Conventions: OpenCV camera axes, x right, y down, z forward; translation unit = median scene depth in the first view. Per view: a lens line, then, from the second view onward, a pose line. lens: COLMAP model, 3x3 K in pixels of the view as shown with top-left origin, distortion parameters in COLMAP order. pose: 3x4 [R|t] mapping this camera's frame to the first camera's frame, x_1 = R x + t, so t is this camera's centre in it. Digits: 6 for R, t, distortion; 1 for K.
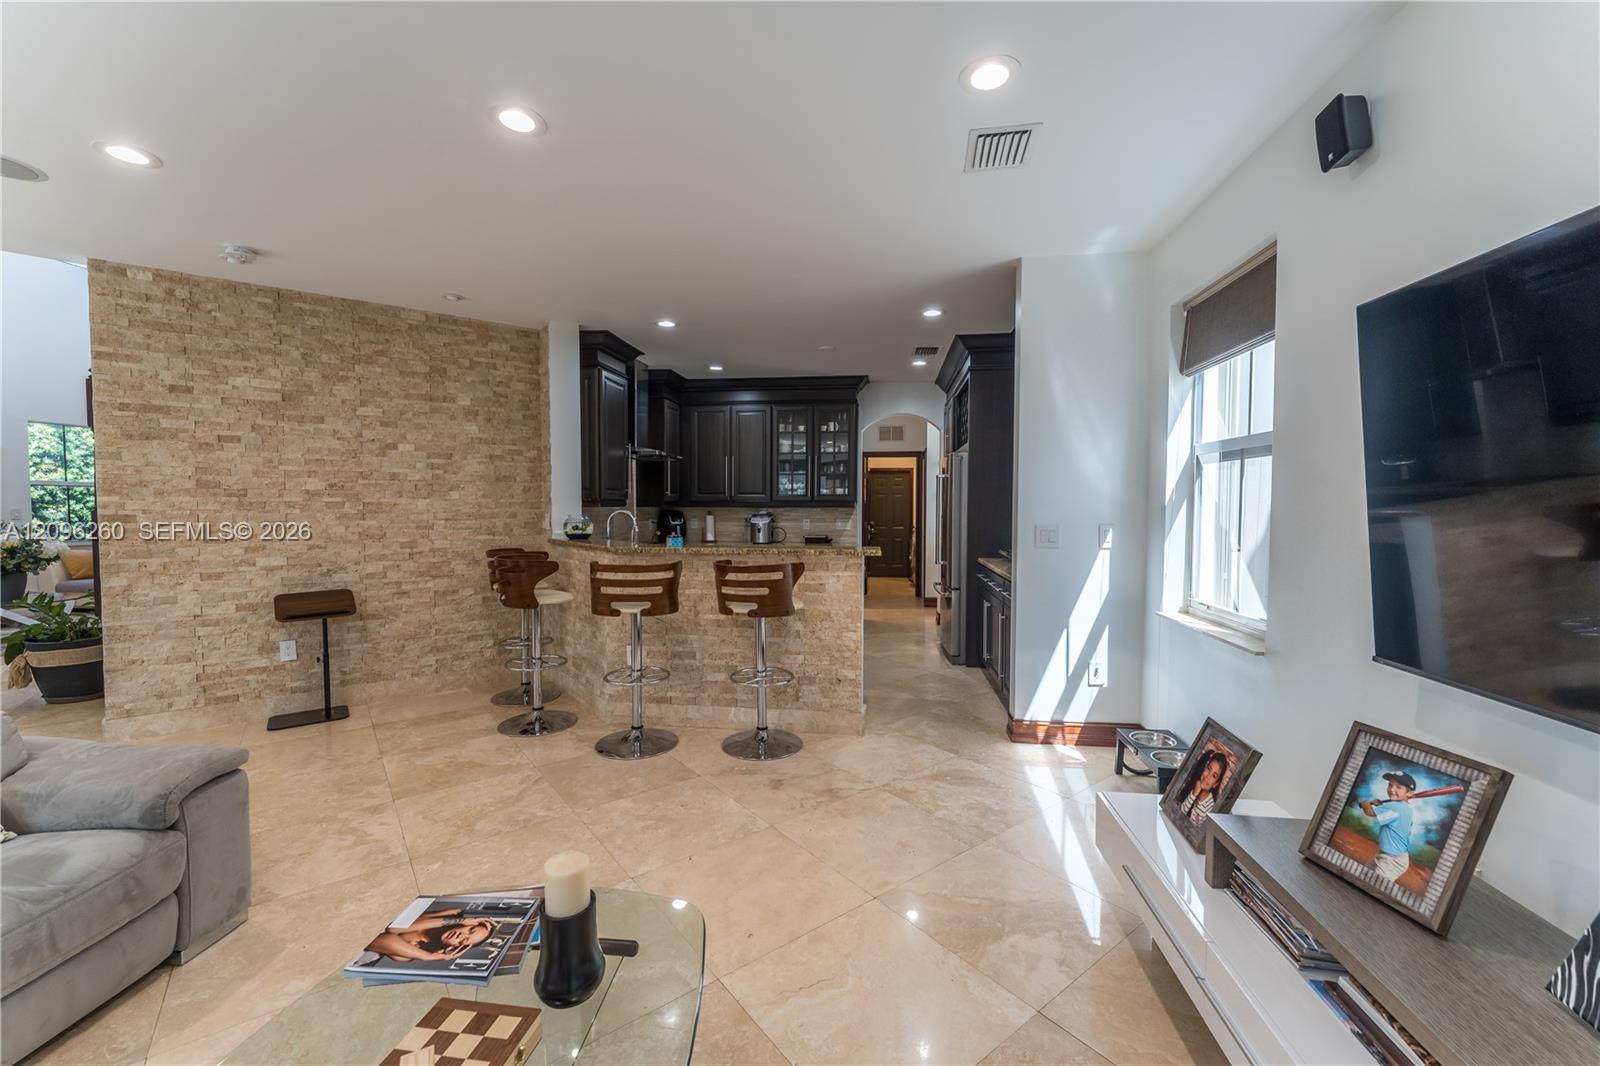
lens RADIAL K [[635.8, 0, 800.3], [0, 635.8, 530.3], [0, 0, 1]] dist [-0.003387, 0.000063]
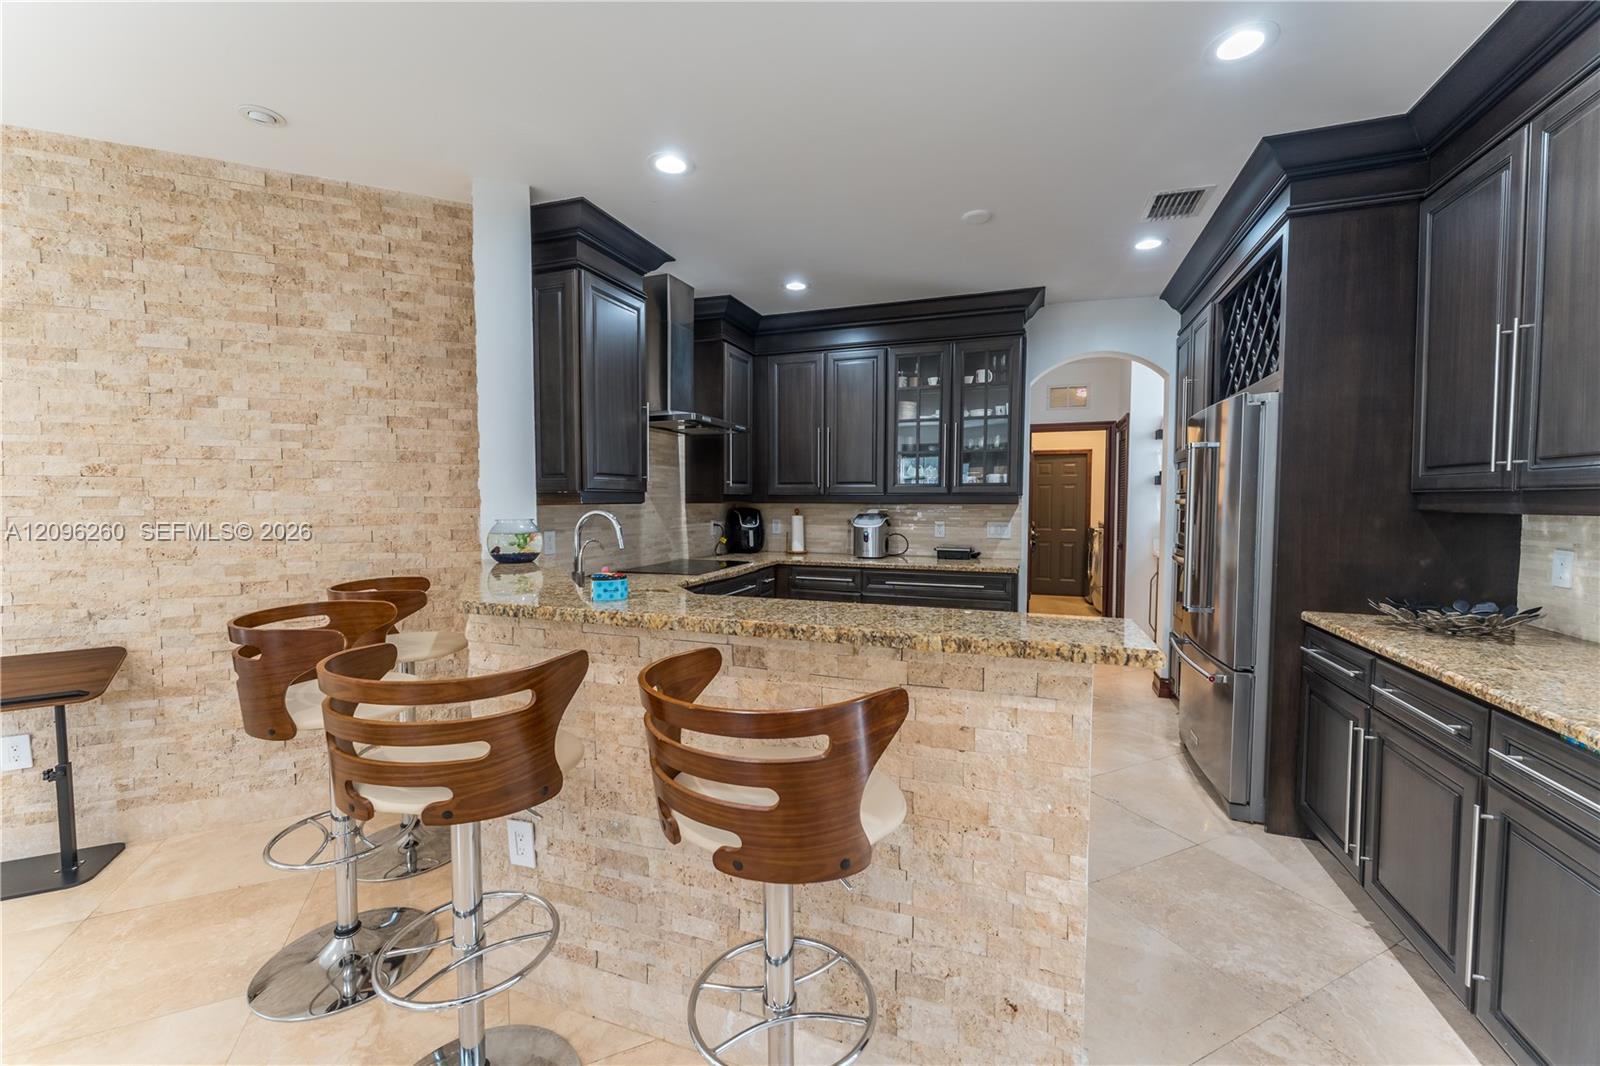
lens RADIAL K [[635.8, 0, 799.2], [0, 635.8, 530.8], [0, 0, 1]] dist [-0.003387, 0.000063]
pose [[0.976219, 0.009332, -0.216584, 0.016289], [-0.007249, 0.999920, 0.010408, -0.022370], [0.216664, -0.008590, 0.976208, 0.529403]]
